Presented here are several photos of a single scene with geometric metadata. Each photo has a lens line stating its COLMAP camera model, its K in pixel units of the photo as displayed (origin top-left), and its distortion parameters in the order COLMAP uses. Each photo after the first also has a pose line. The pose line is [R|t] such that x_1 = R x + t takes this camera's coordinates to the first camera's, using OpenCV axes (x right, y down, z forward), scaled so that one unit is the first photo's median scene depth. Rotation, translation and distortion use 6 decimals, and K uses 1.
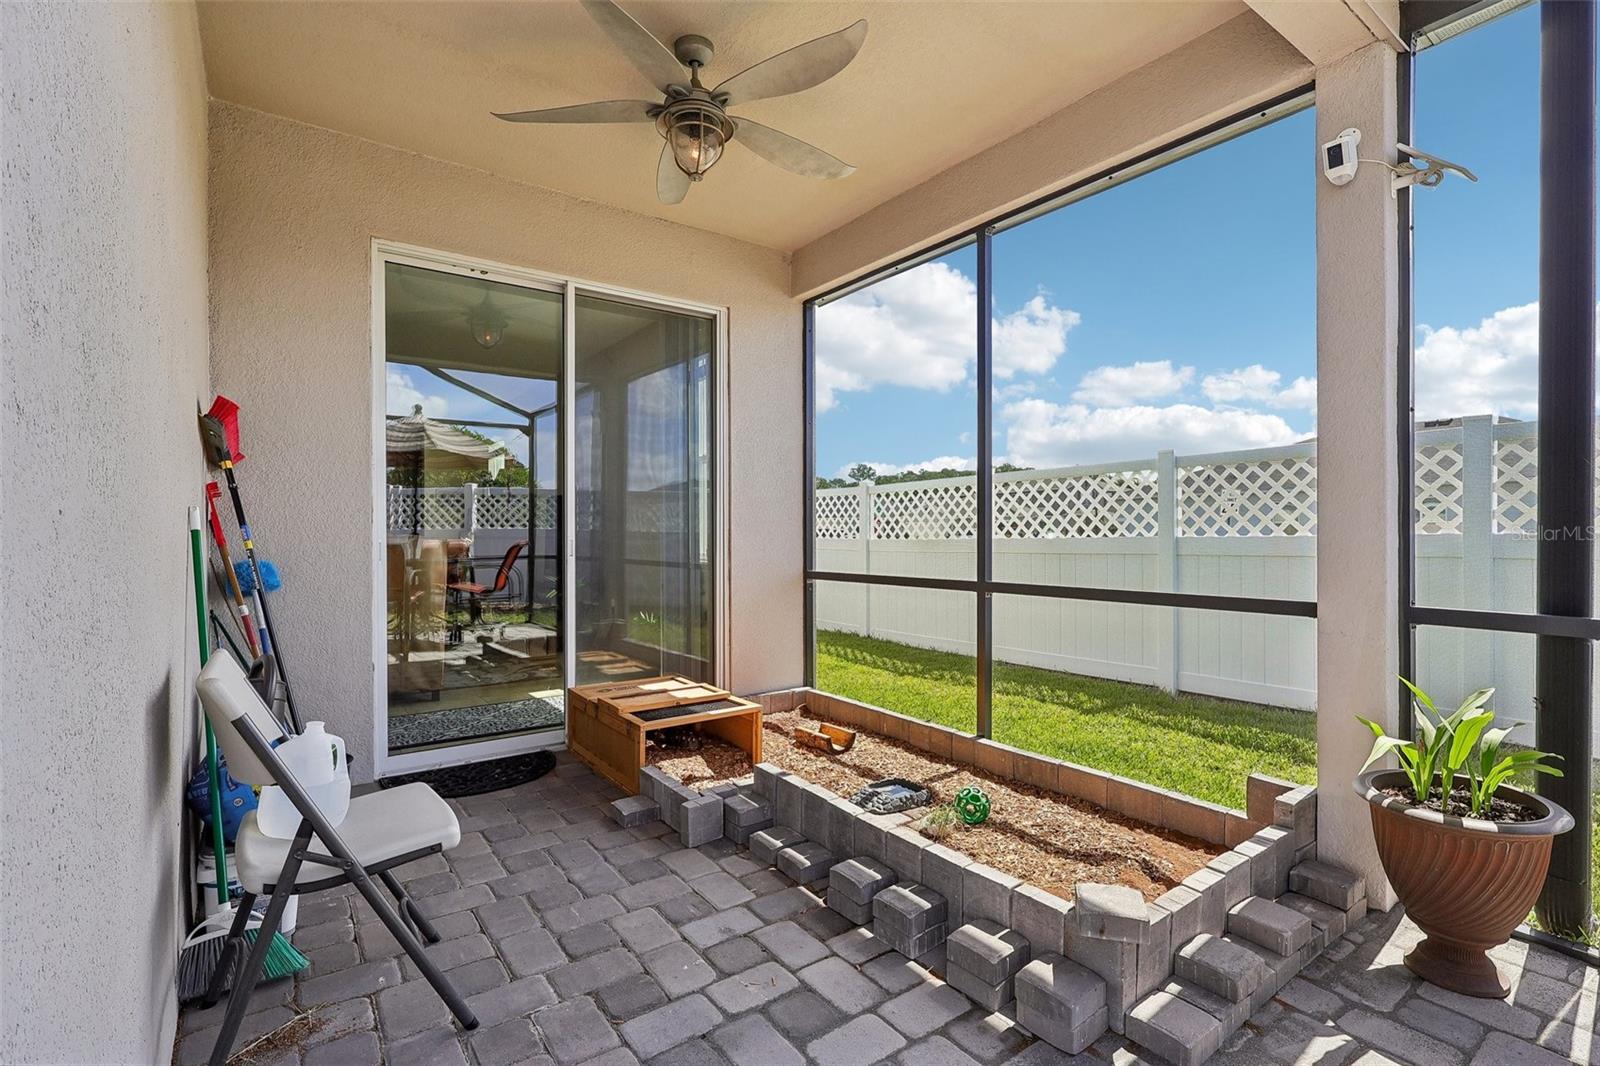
lens RADIAL K [[743.3, 0, 806.1], [0, 743.3, 532.5], [0, 0, 1]] dist [-0.004016, 0.001229]
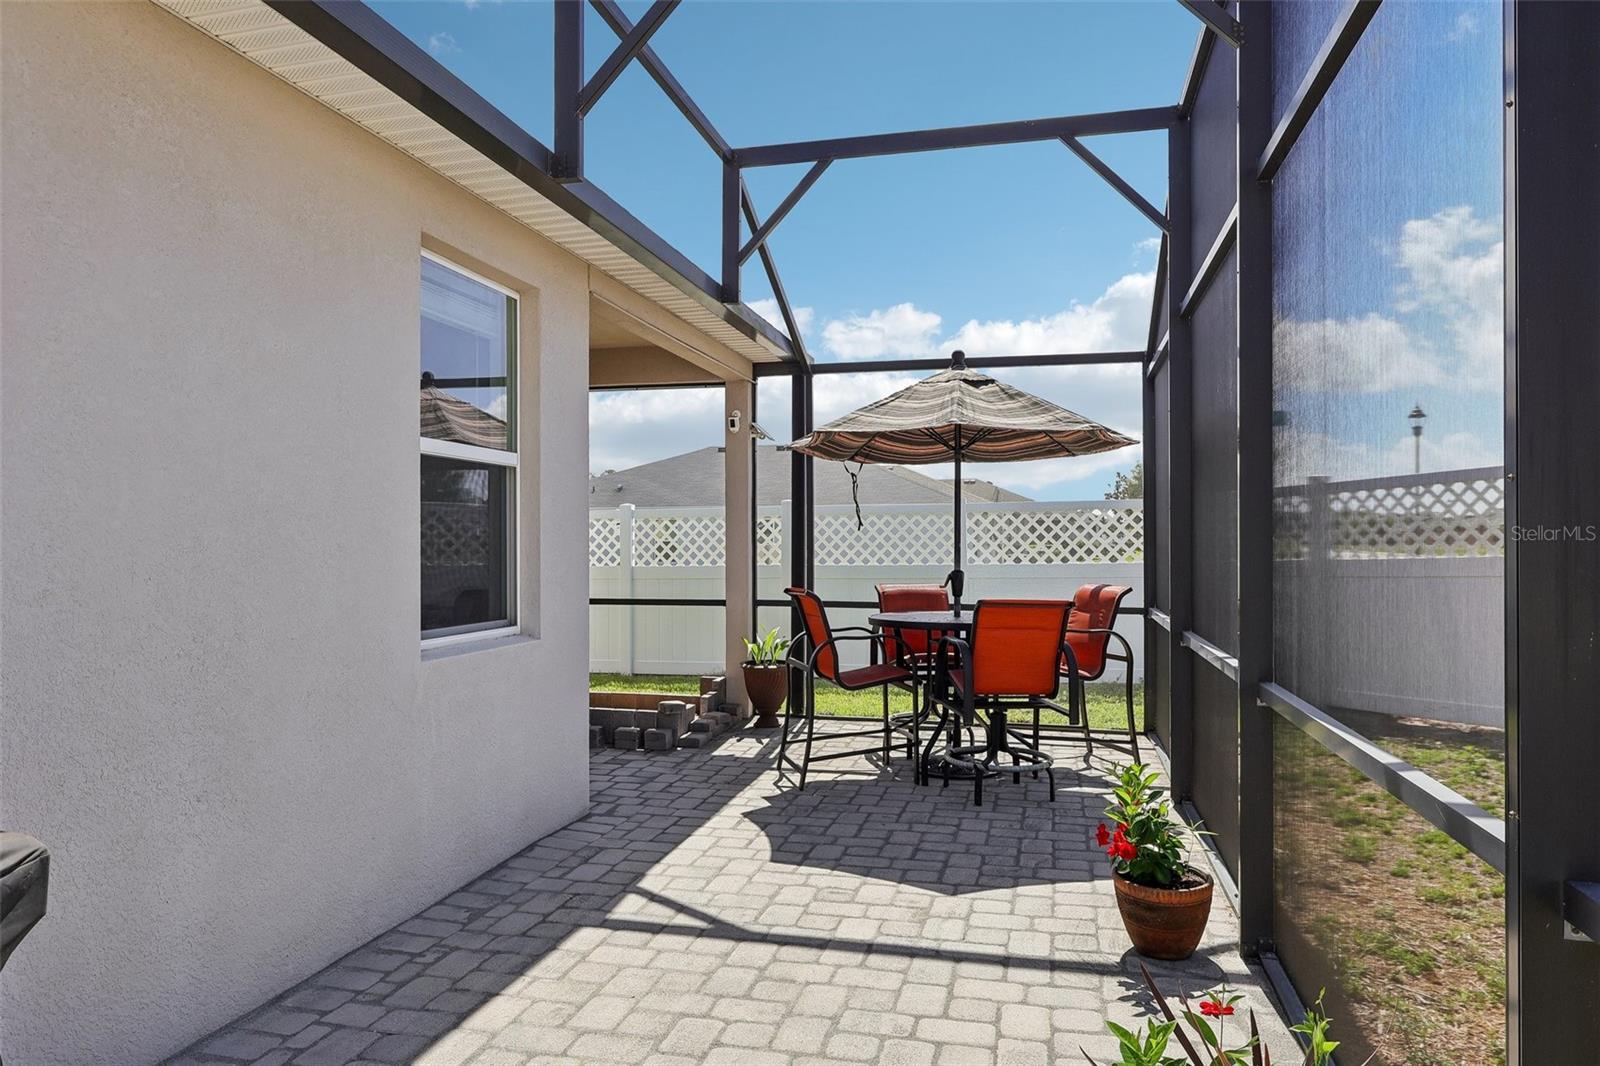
lens RADIAL K [[1120.9, 0, 798.0], [0, 1120.9, 535.0], [0, 0, 1]] dist [-0.000587, -0.000012]
pose [[0.759948, 0.003453, 0.649975, -1.546022], [0.001445, 0.999974, -0.007002, -0.092022], [-0.649983, 0.006261, 0.759923, -1.978416]]
